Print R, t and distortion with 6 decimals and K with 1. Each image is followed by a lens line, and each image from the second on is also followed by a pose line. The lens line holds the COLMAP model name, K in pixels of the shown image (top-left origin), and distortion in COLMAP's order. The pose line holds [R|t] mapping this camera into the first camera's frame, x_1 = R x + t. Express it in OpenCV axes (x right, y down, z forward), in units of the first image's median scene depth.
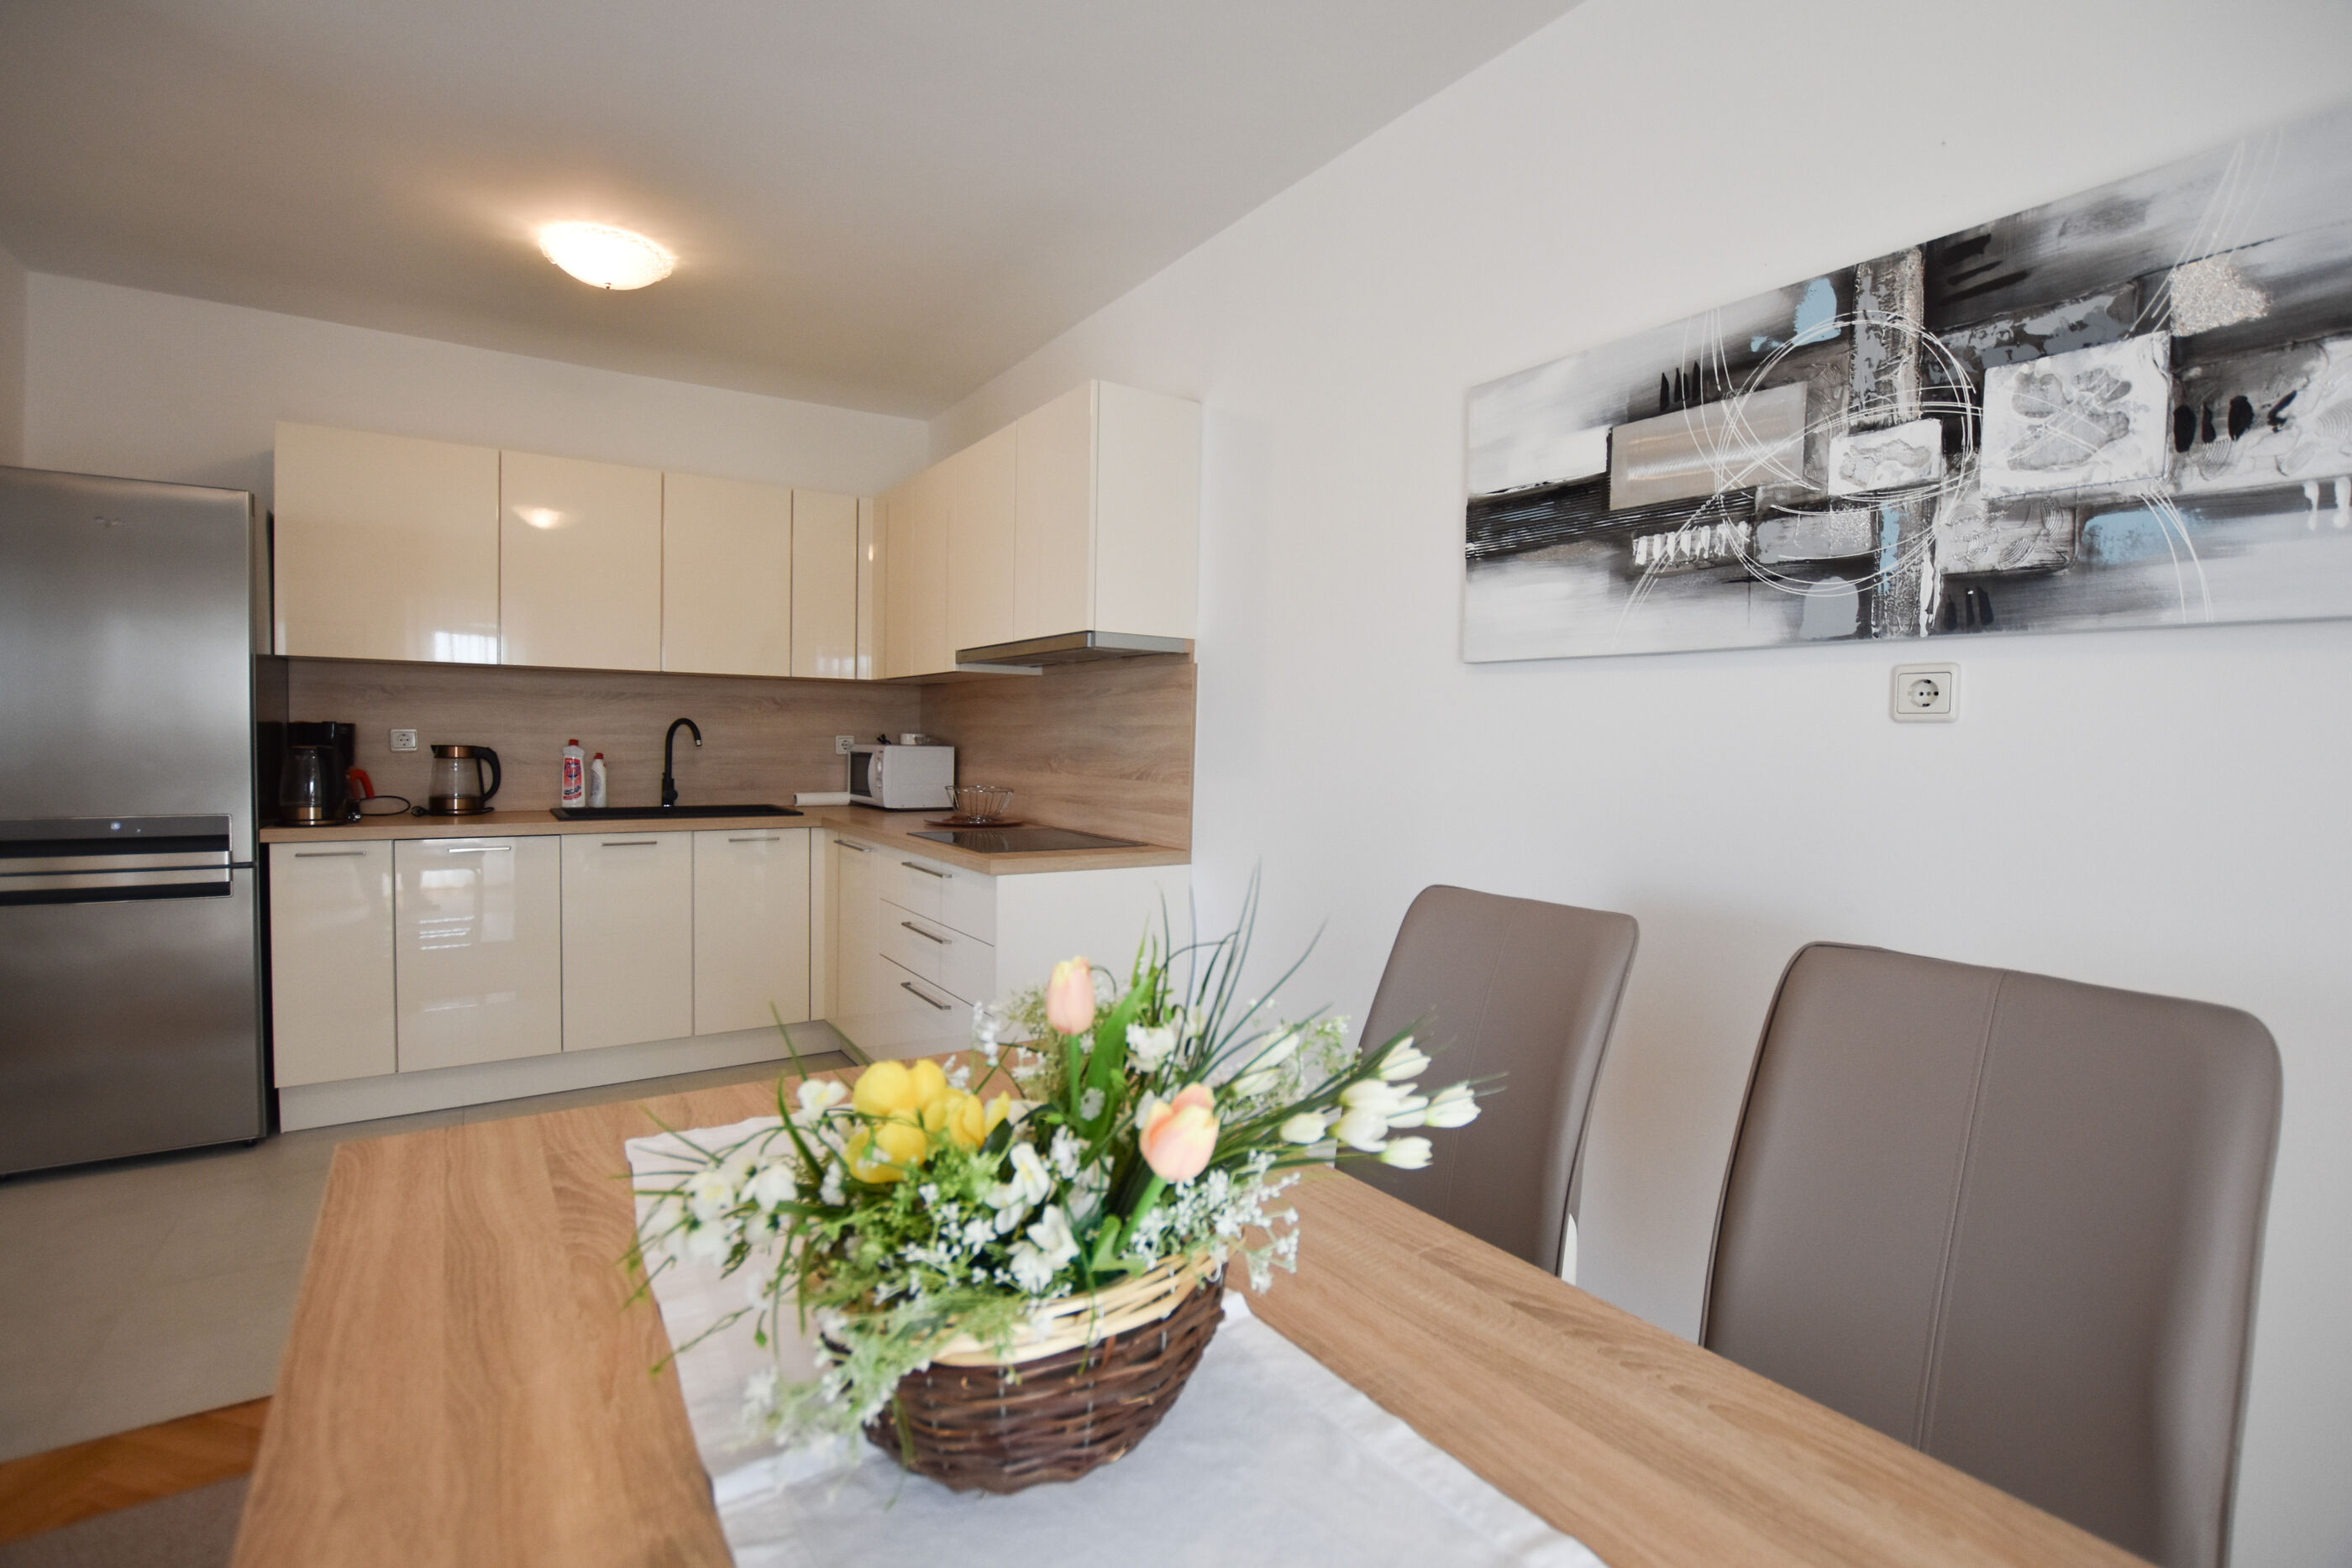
lens RADIAL K [[1049.4, 0, 1172.0], [0, 1049.4, 776.6], [0, 0, 1]] dist [-0.022702, -0.000571]
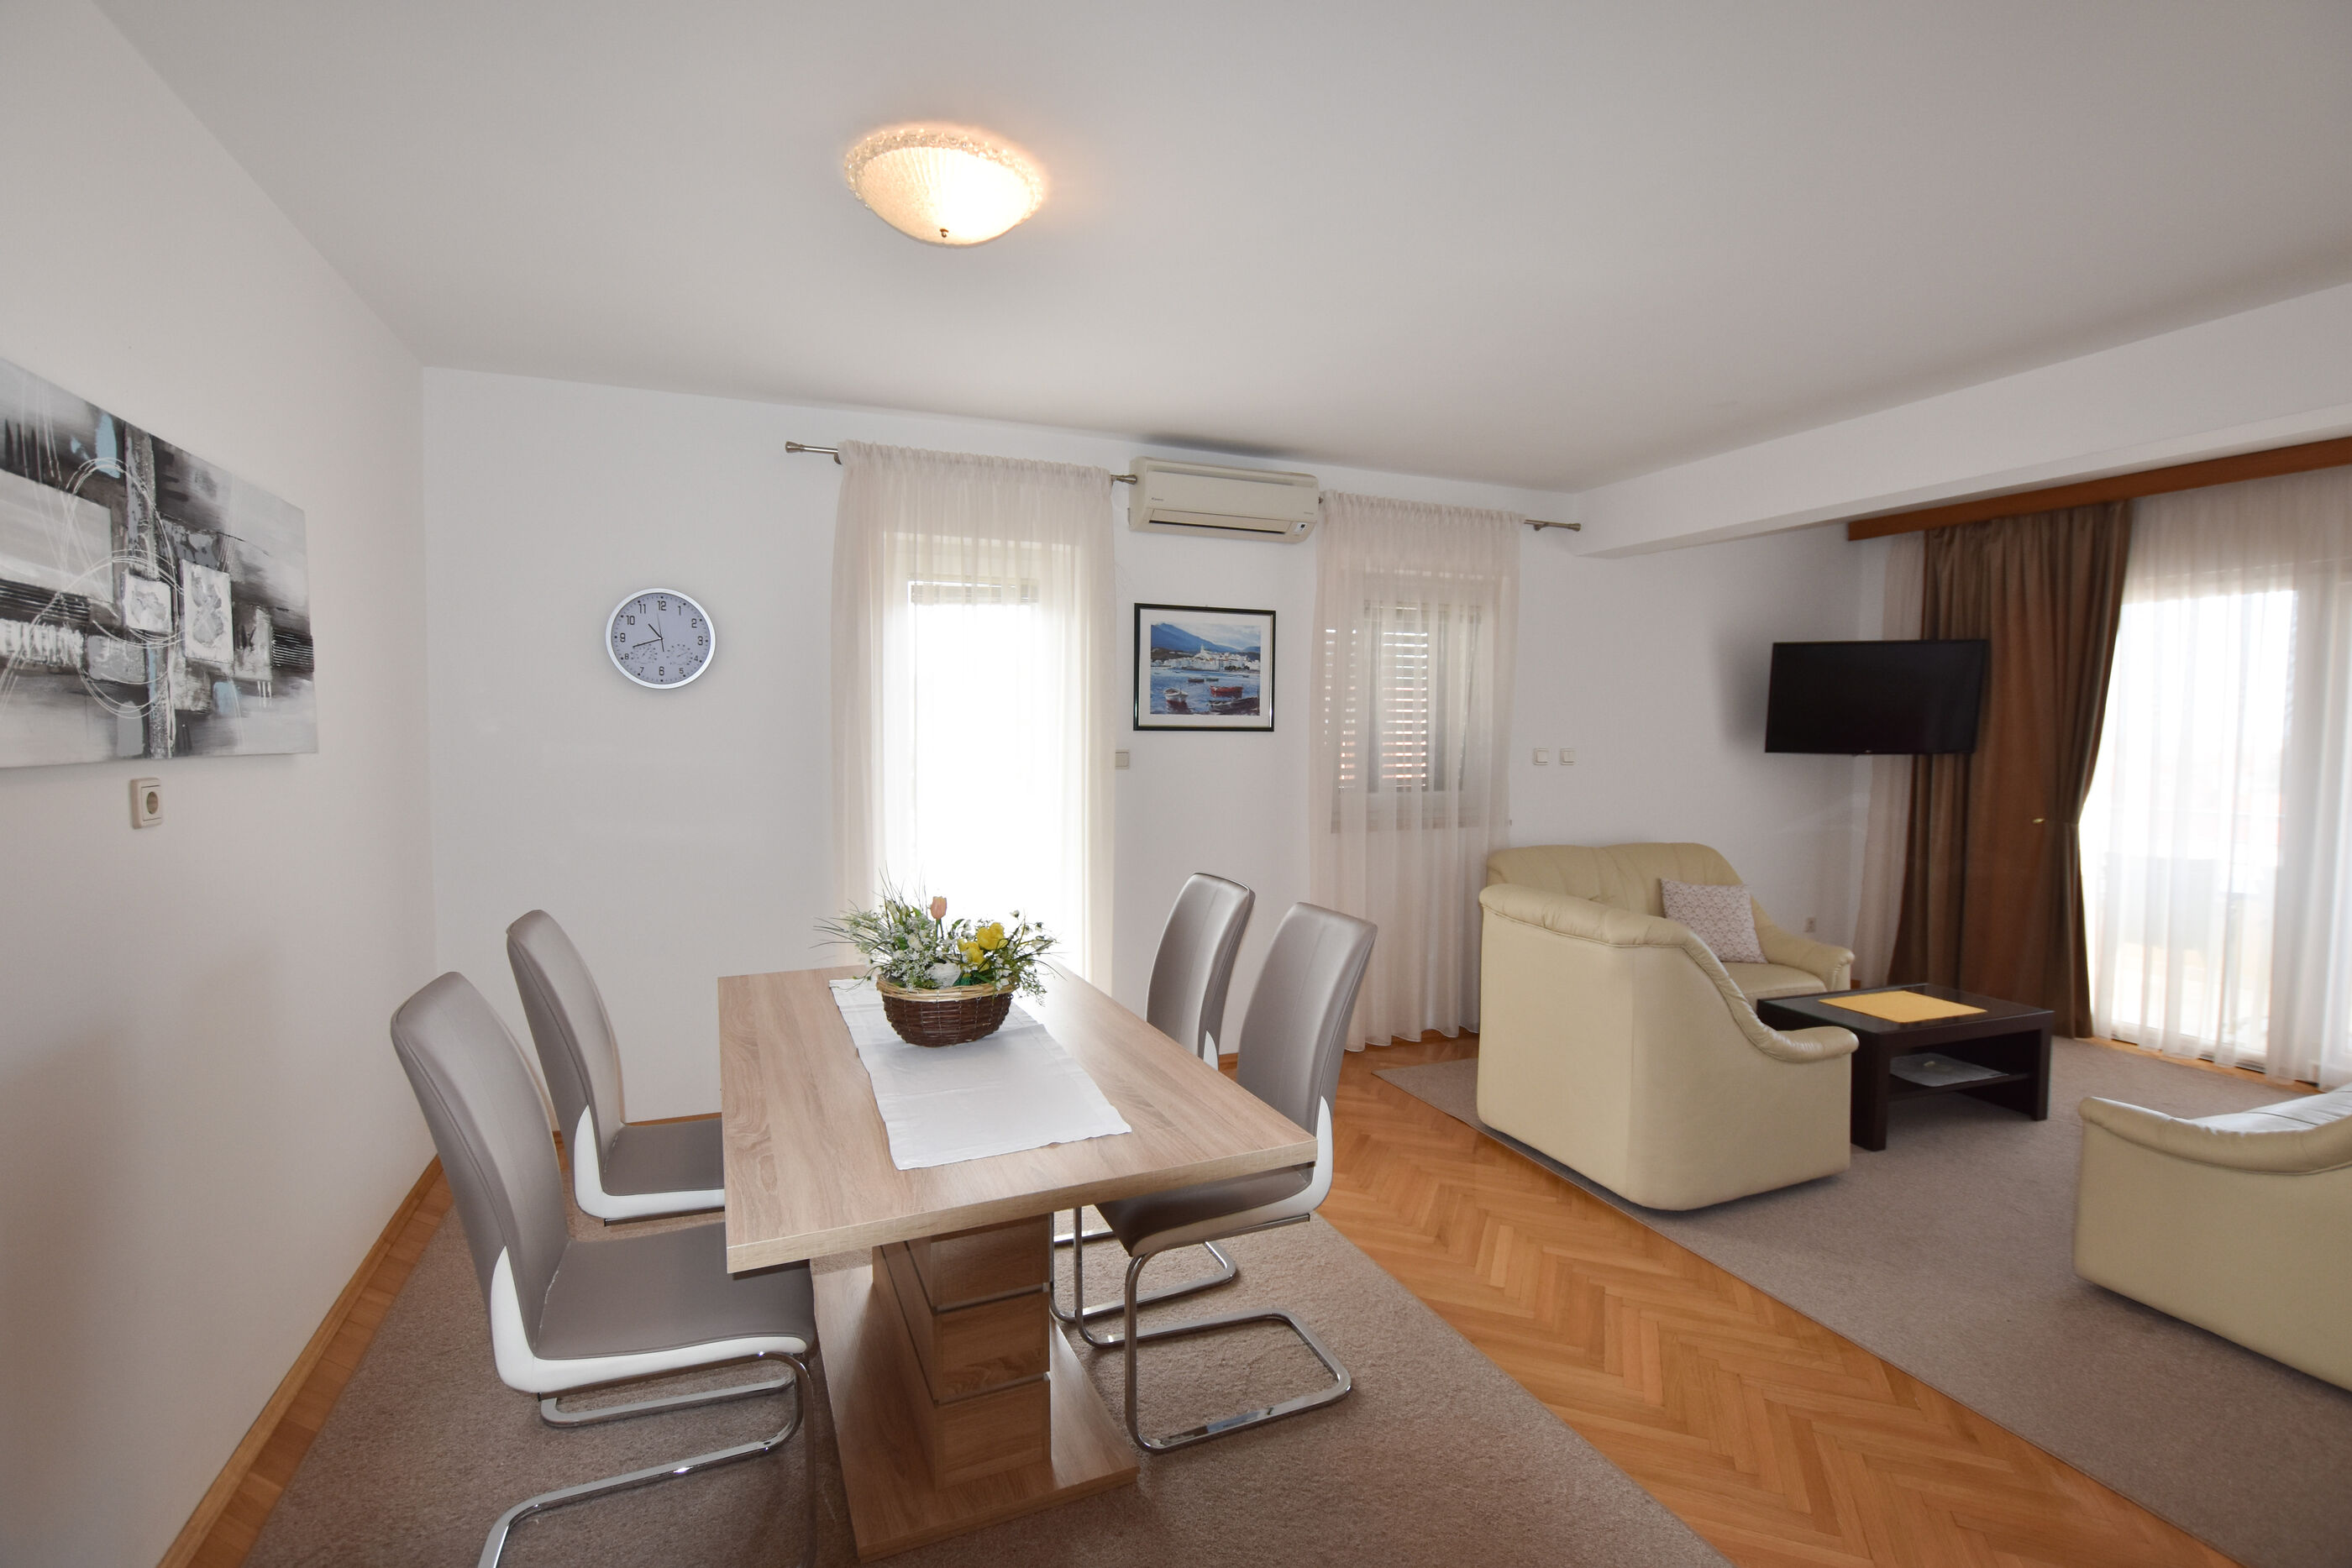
lens RADIAL K [[1056.7, 0, 1176.0], [0, 1056.7, 784.0], [0, 0, 1]] dist [-0.036029, -0.000212]
pose [[-0.980423, -0.032709, 0.194165, -0.509297], [-0.013954, 0.995168, 0.097186, -0.174124], [-0.196405, 0.092574, -0.976143, 1.424249]]
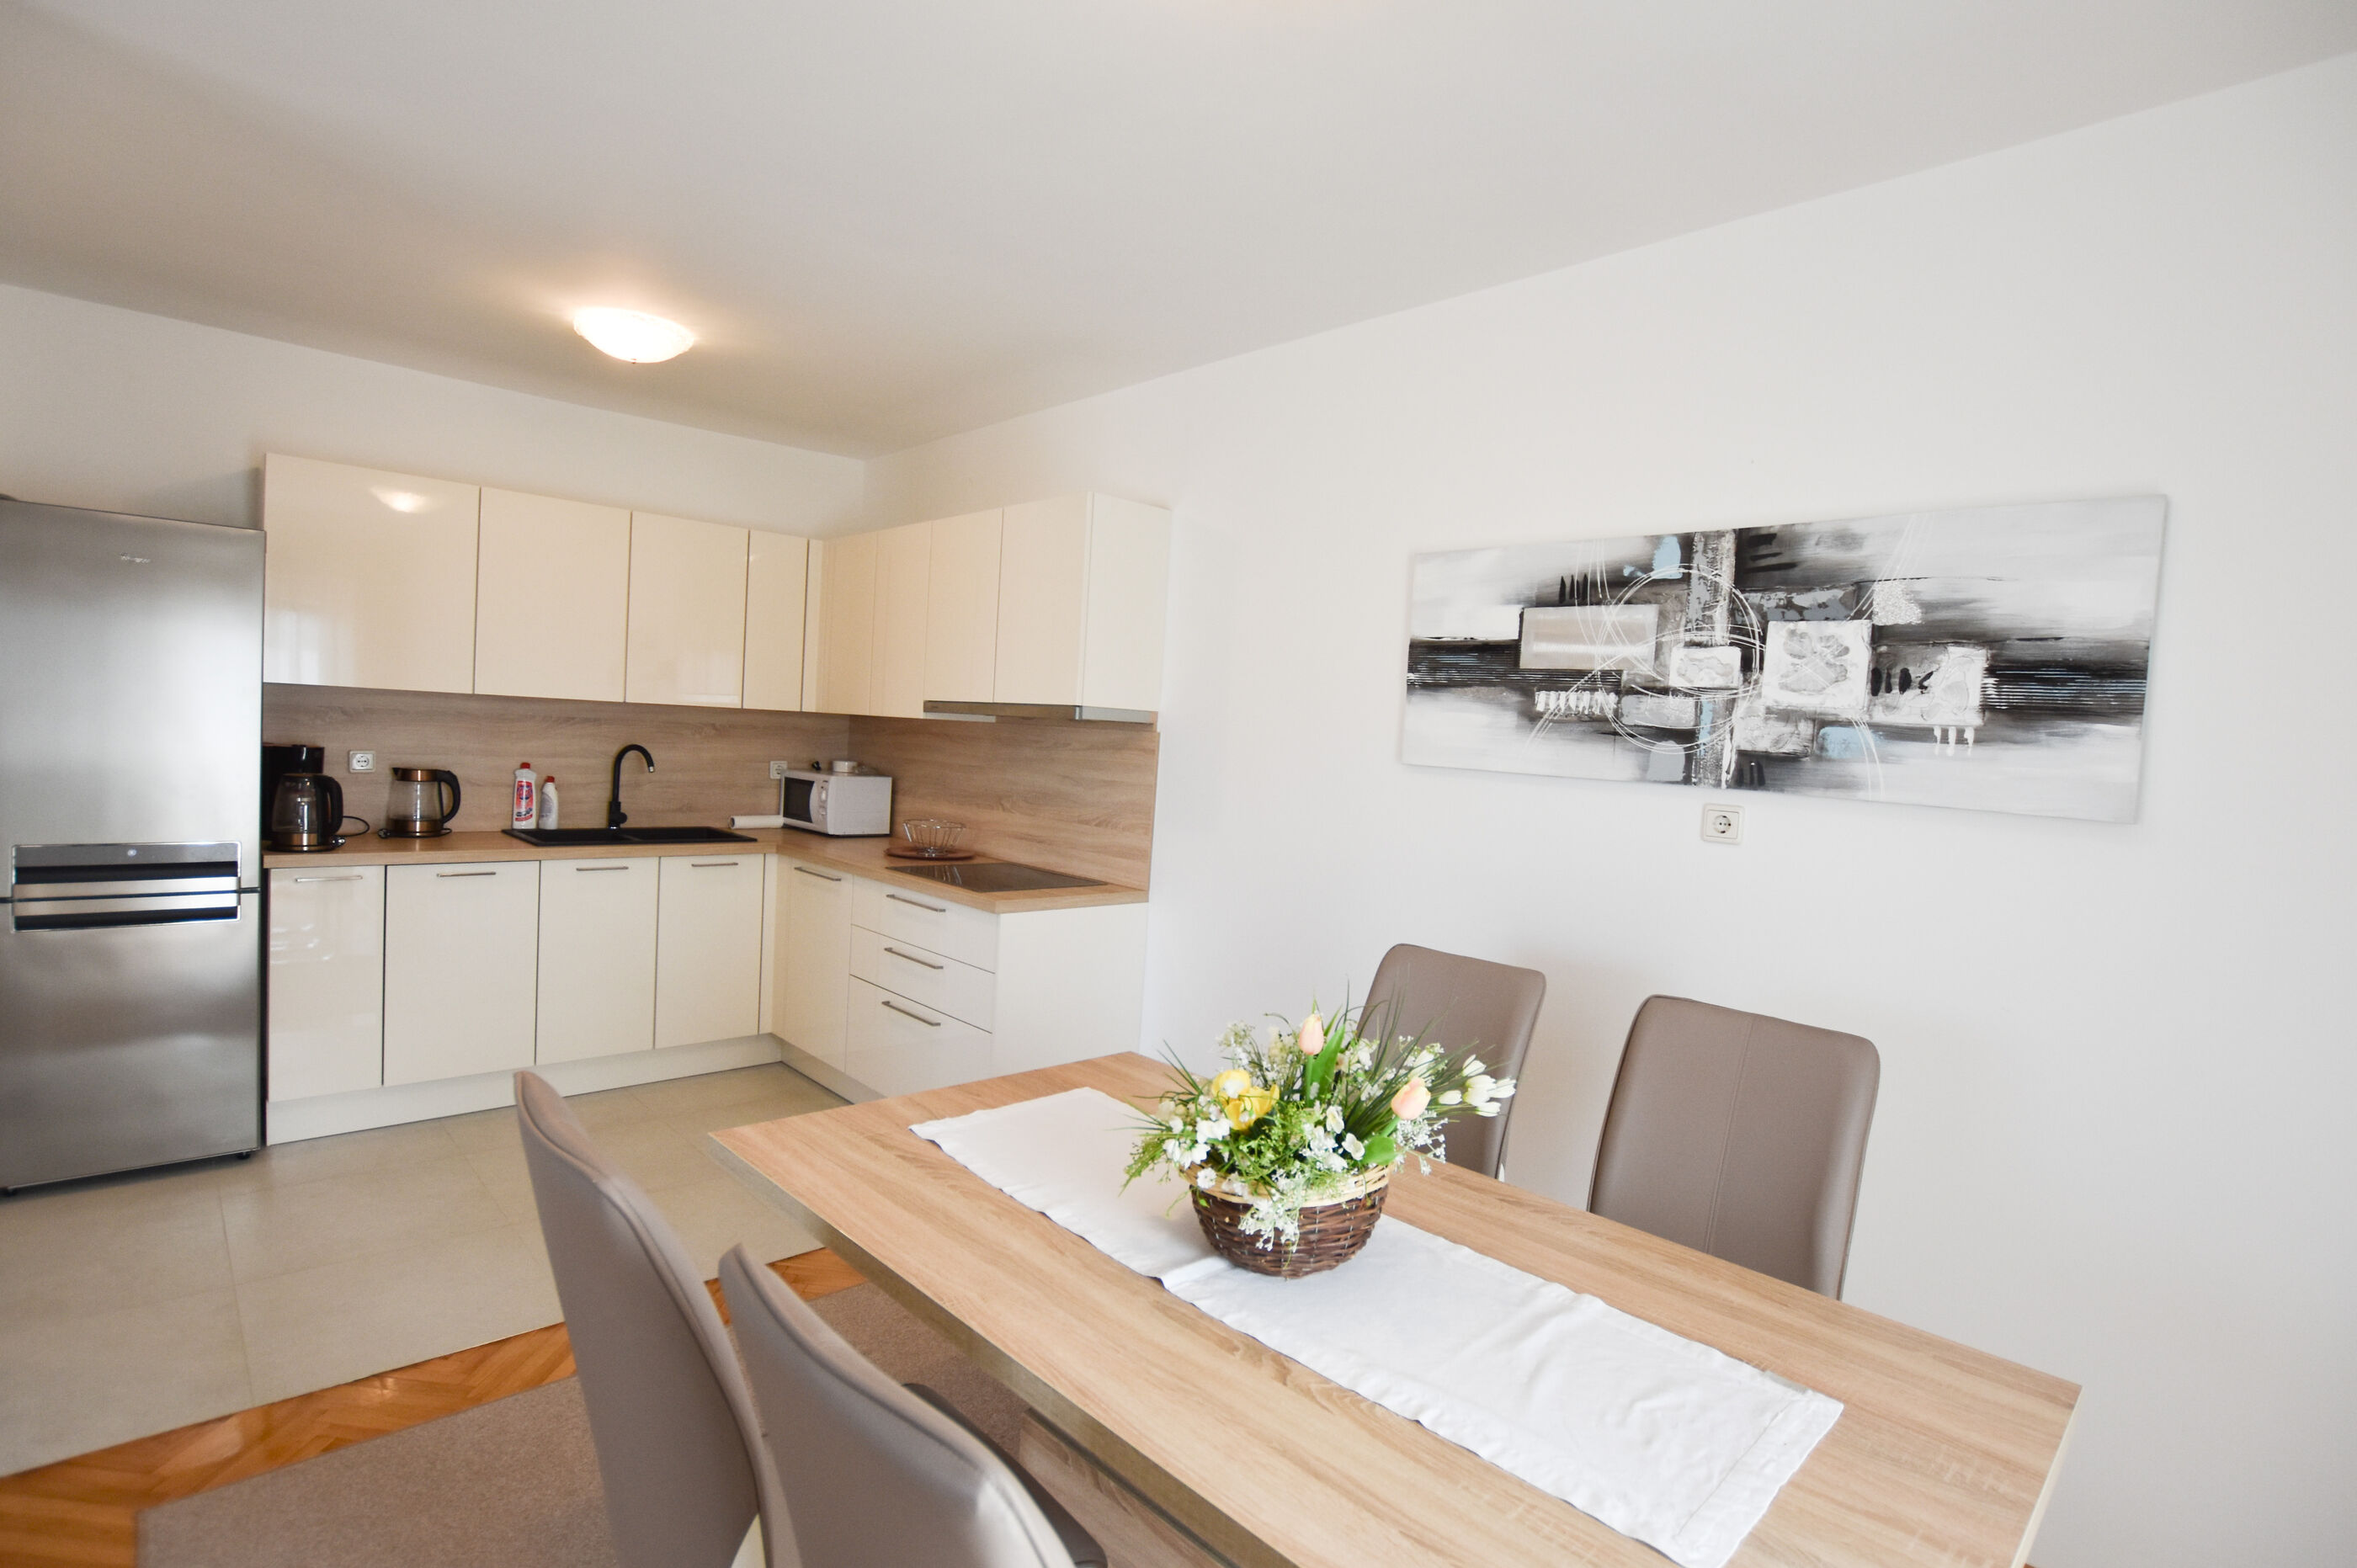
lens RADIAL K [[1116.2, 0, 1157.2], [0, 1116.2, 790.5], [0, 0, 1]] dist [-0.019565, -0.001352]
pose [[0.987326, 0.030395, 0.155765, -0.256512], [-0.033552, 0.999281, 0.017678, -0.096649], [-0.155116, -0.022681, 0.987636, -0.353085]]
